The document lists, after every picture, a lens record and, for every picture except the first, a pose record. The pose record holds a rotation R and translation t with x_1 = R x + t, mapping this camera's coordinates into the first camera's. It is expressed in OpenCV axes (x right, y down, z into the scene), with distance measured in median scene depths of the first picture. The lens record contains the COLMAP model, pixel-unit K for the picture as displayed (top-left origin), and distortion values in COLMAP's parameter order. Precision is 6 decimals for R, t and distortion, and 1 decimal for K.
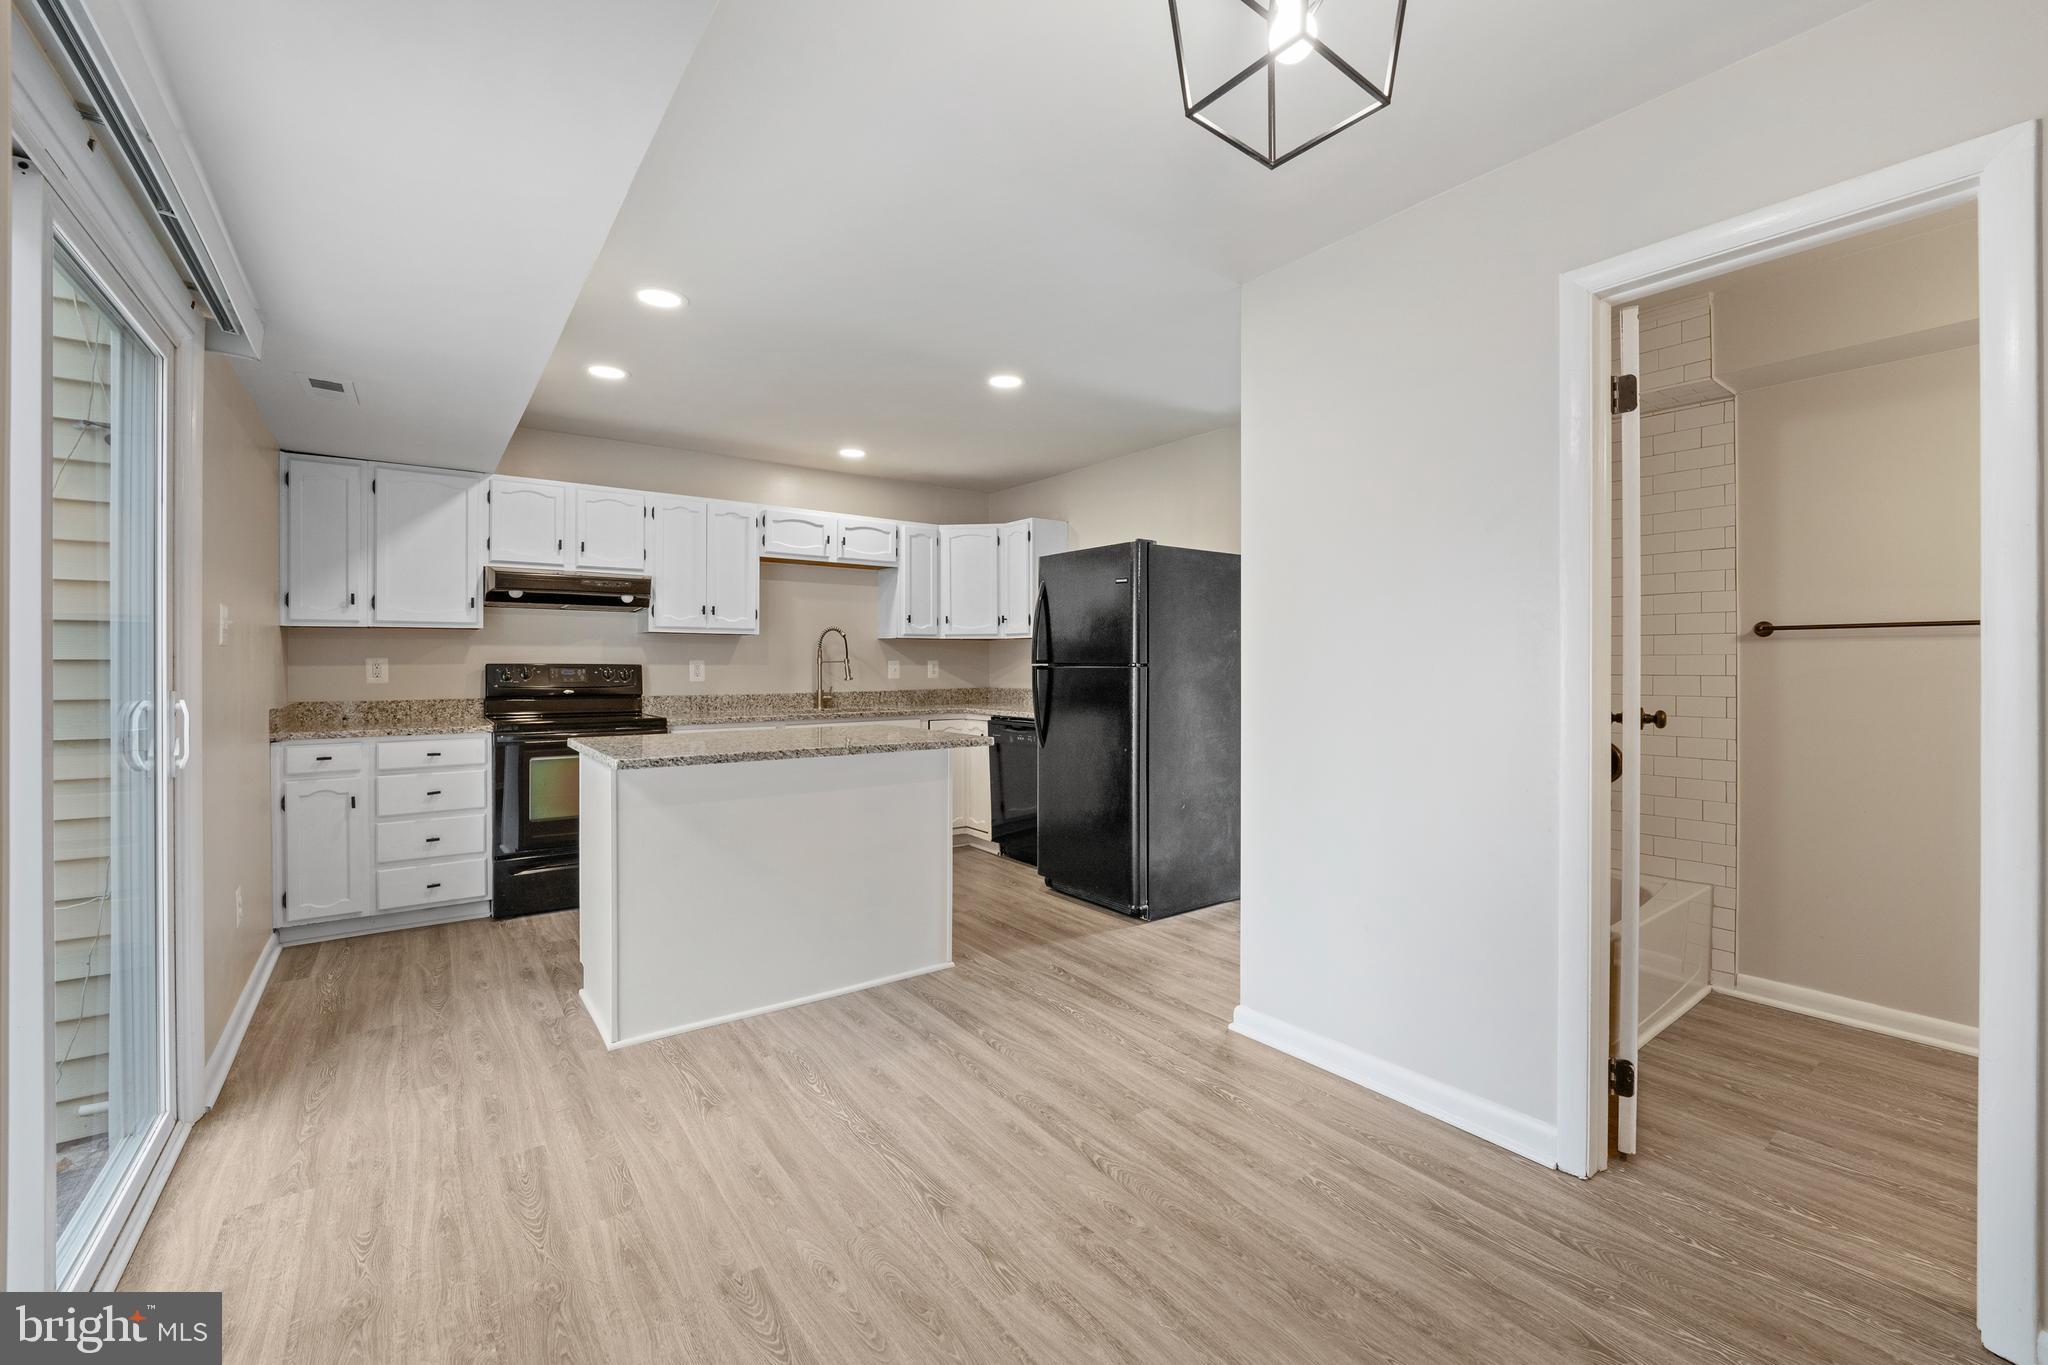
lens RADIAL K [[854.0, 0, 1035.2], [0, 854.0, 671.6], [0, 0, 1]] dist [-0.019182, 0.000092]
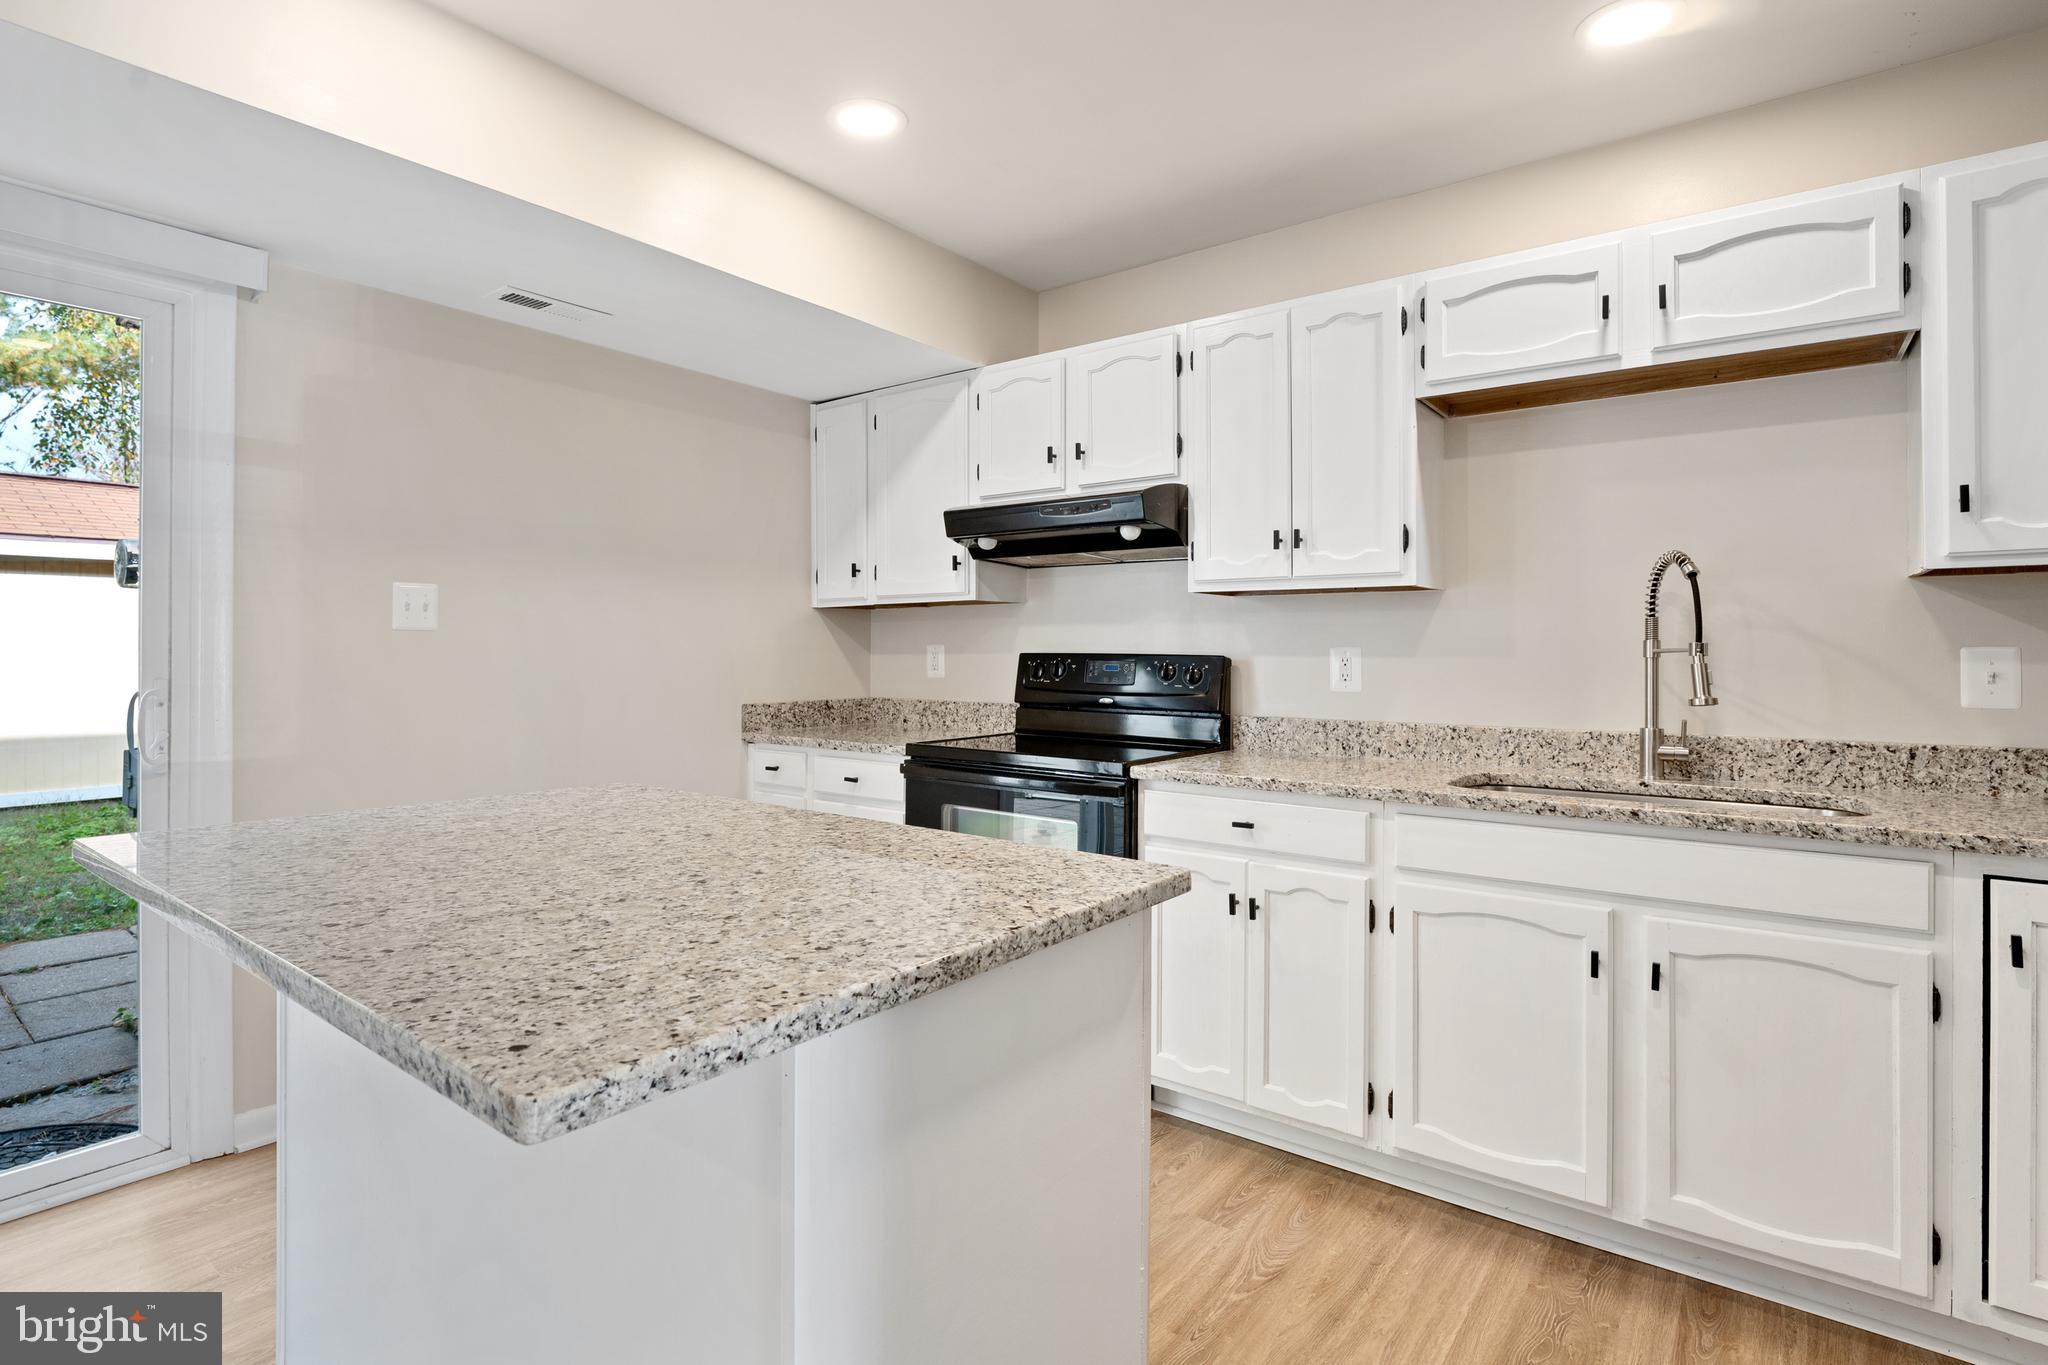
lens RADIAL K [[993.0, 0, 1028.7], [0, 993.0, 656.3], [0, 0, 1]] dist [-0.004703, -0.001031]
pose [[0.258780, 0.003722, -0.965929, 0.100898], [-0.014046, 0.999901, 0.000090, -0.006143], [0.965834, 0.013544, 0.258806, 0.705640]]
